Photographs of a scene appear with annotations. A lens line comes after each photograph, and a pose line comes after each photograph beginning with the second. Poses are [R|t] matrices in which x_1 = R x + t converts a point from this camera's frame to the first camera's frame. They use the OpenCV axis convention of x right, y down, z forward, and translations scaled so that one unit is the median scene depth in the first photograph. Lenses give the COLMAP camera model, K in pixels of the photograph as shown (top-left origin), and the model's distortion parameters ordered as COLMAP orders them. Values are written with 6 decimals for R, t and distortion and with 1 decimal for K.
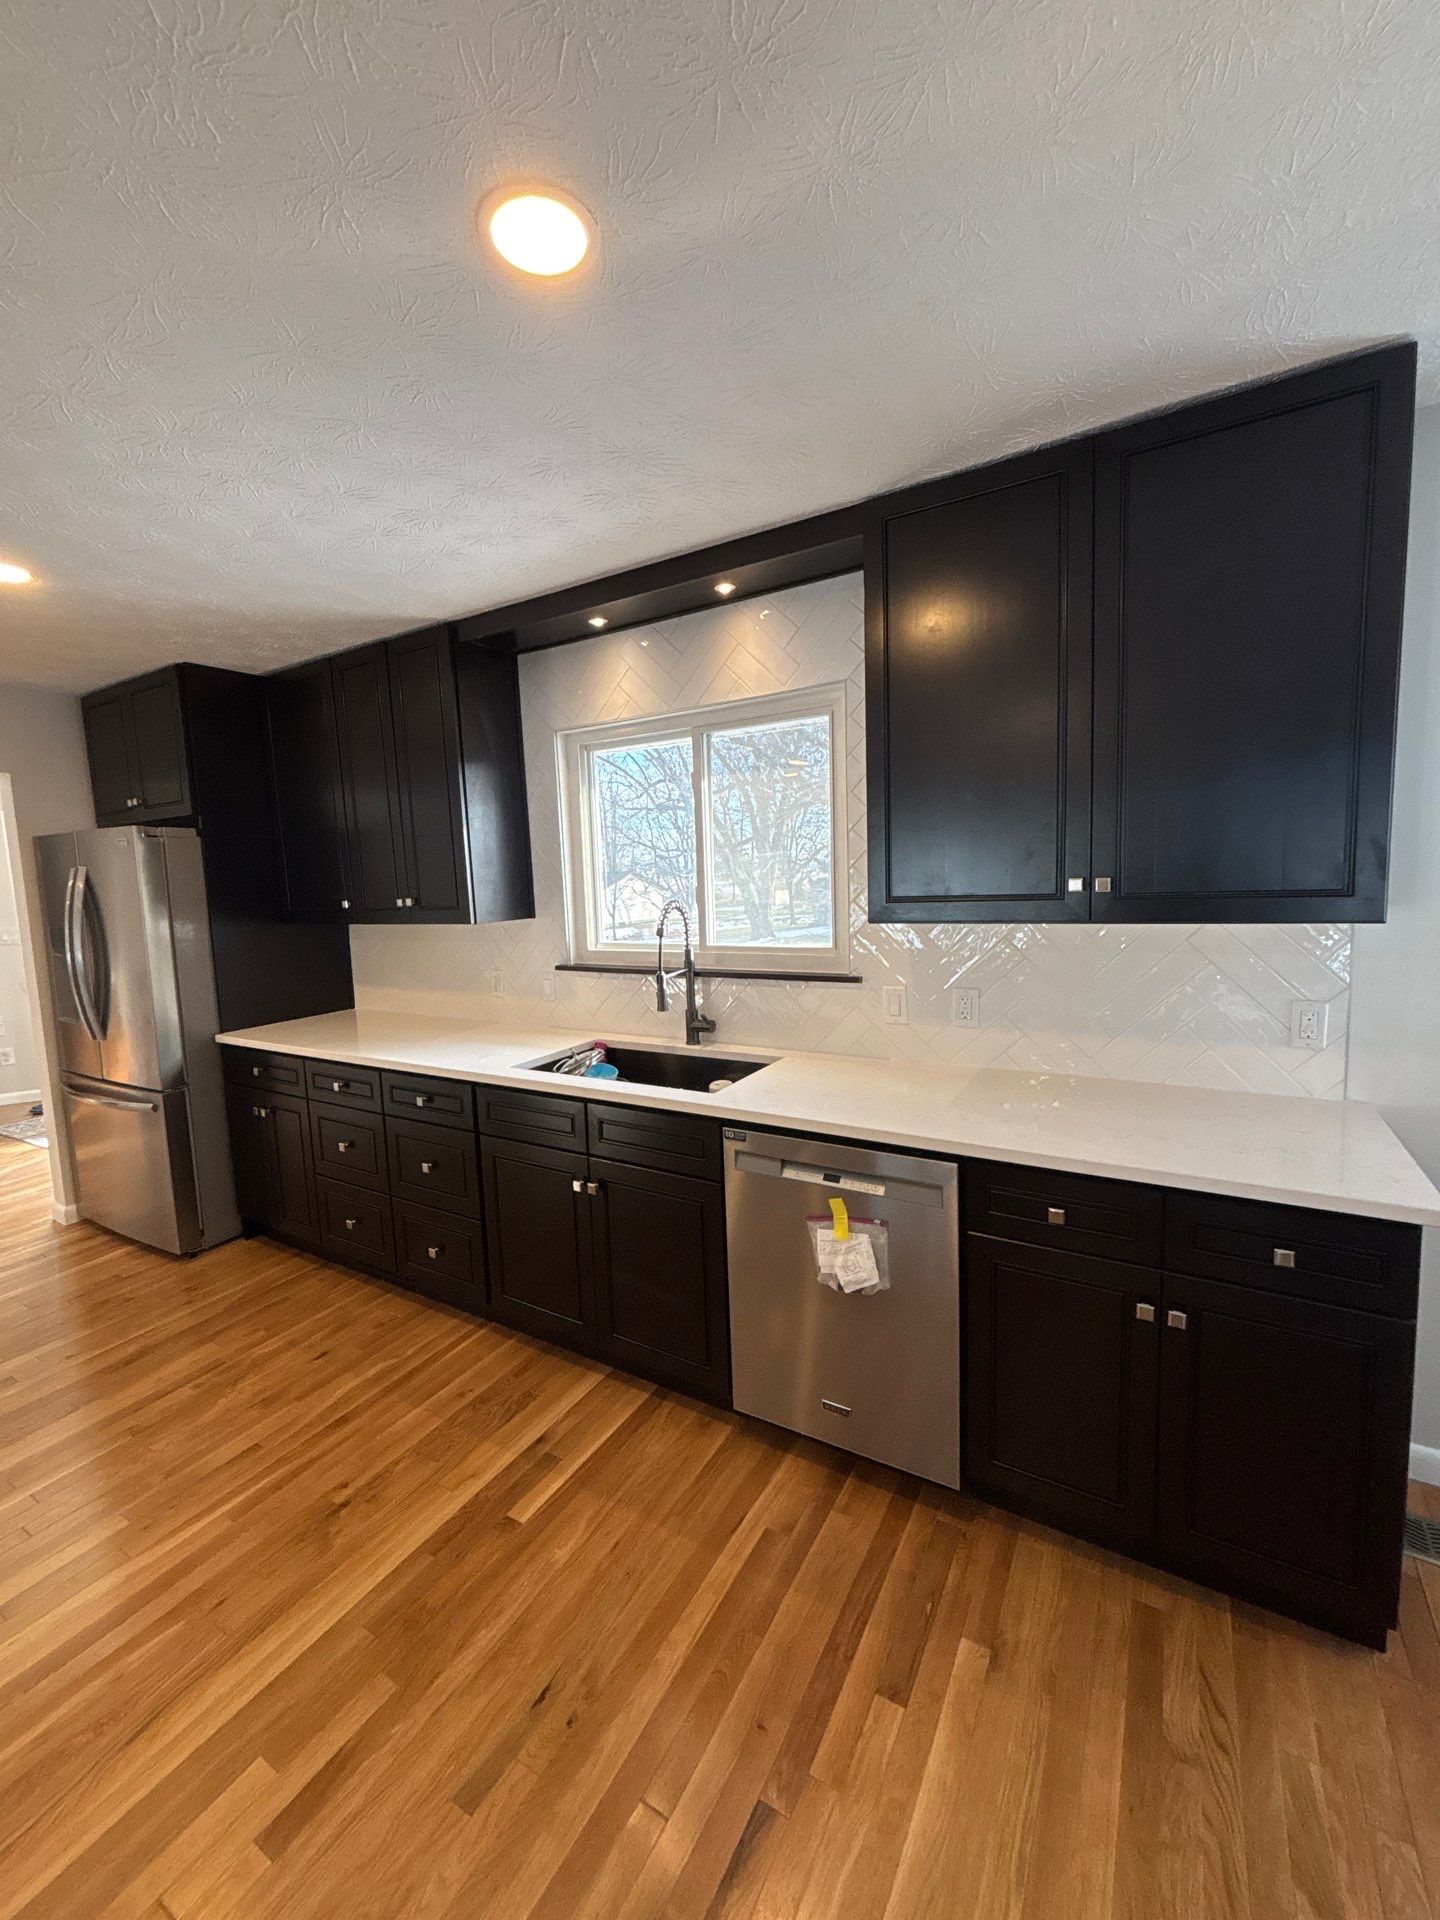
lens RADIAL K [[779.0, 0, 719.9], [0, 779.0, 955.3], [0, 0, 1]] dist [-0.003296, 0.000320]
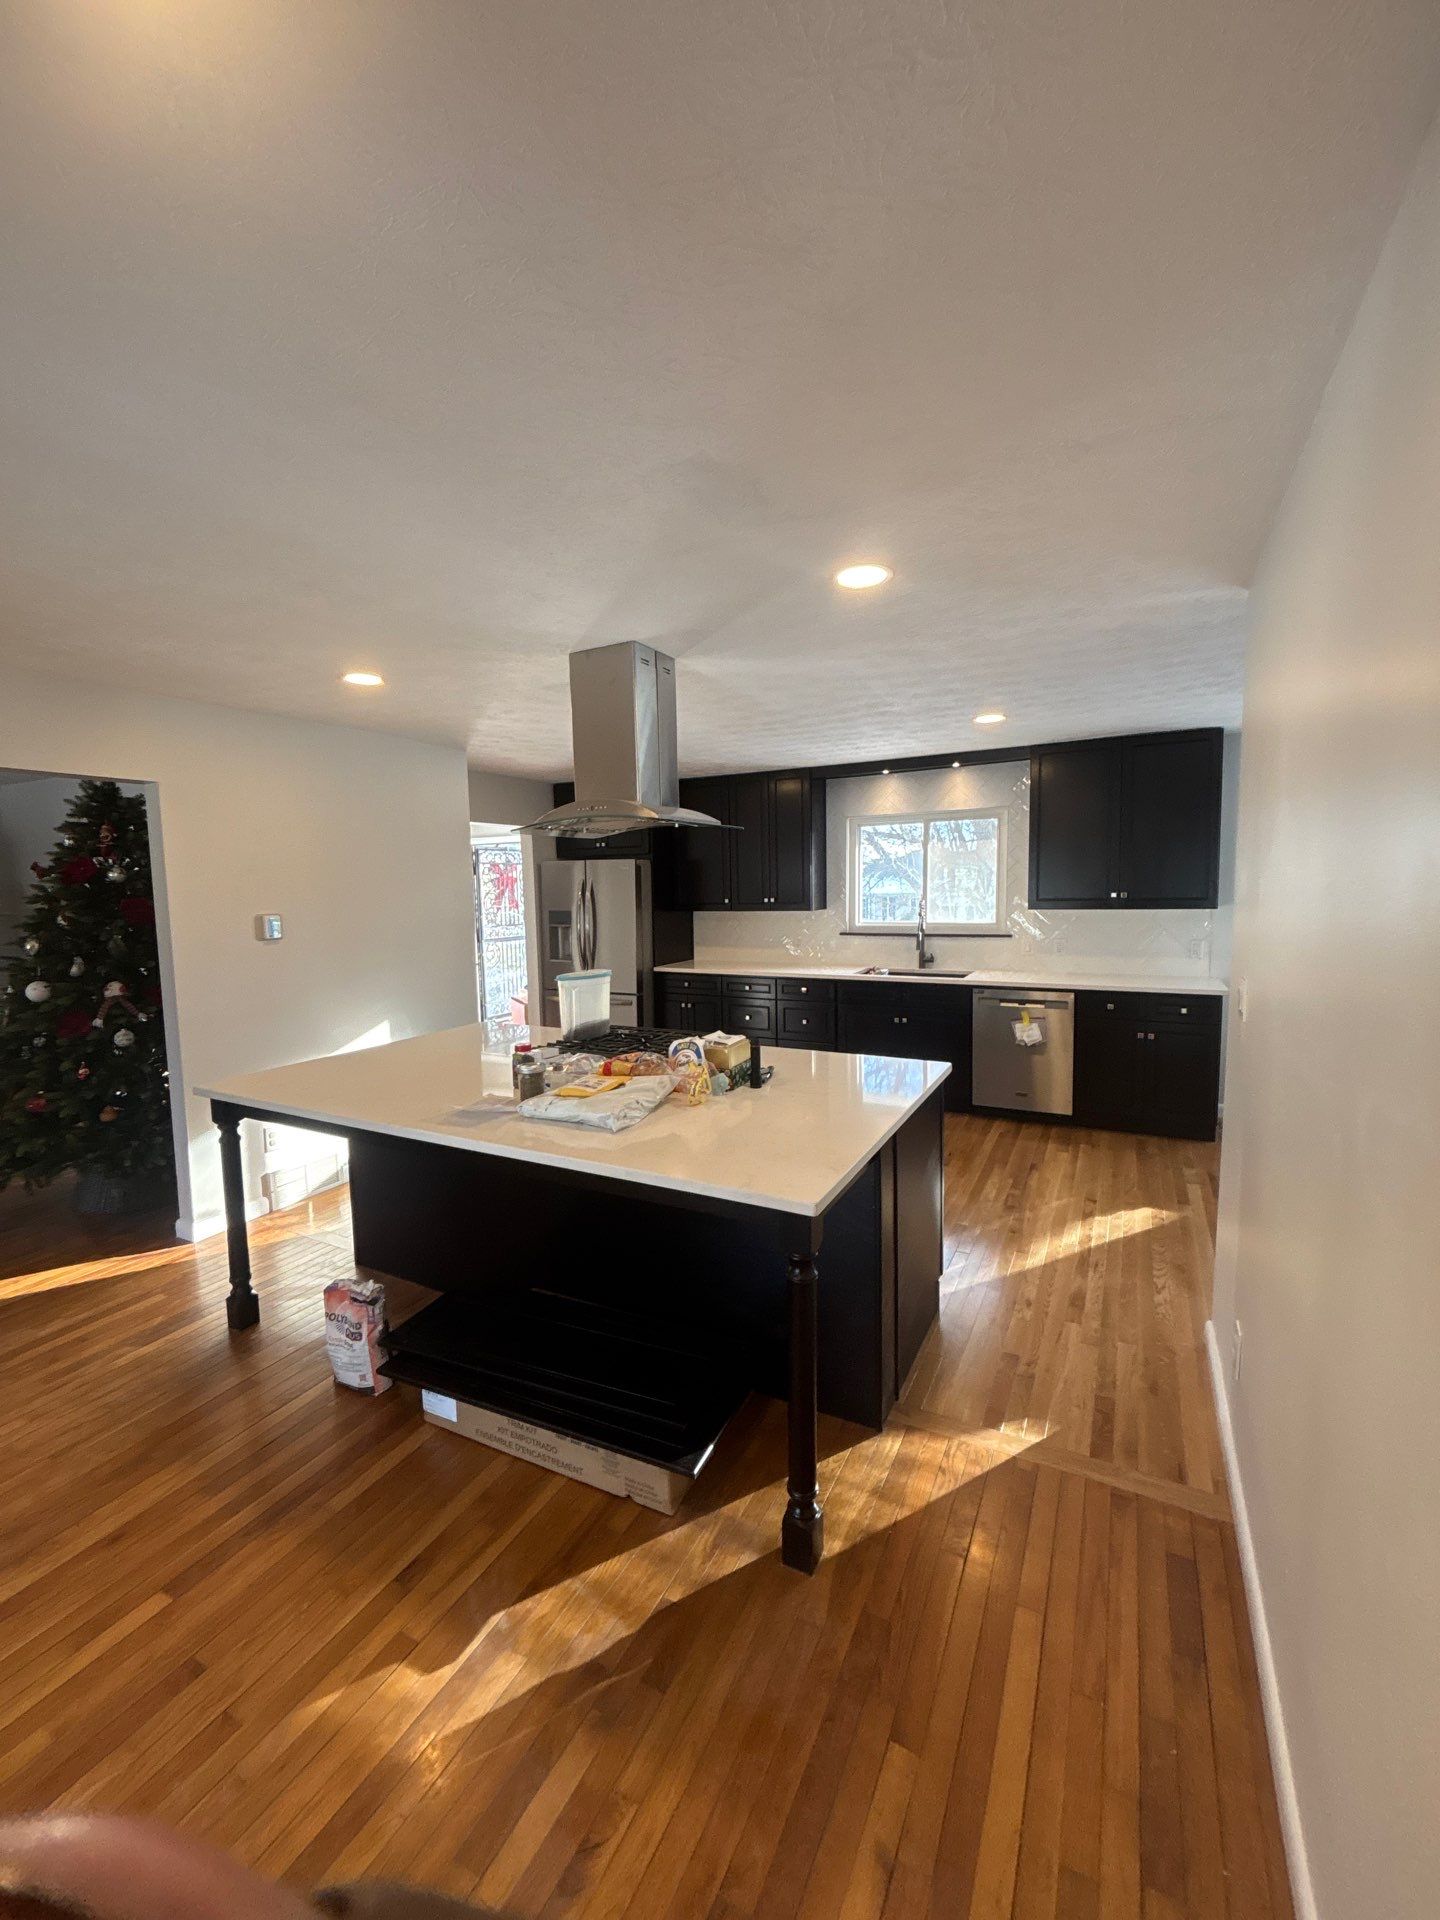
lens RADIAL K [[779.0, 0, 711.6], [0, 779.0, 956.2], [0, 0, 1]] dist [-0.003296, 0.000320]
pose [[0.998960, 0.012739, 0.043776, -0.640864], [-0.012245, 0.999859, -0.011523, 0.103069], [-0.043917, 0.010975, 0.998975, -0.997031]]
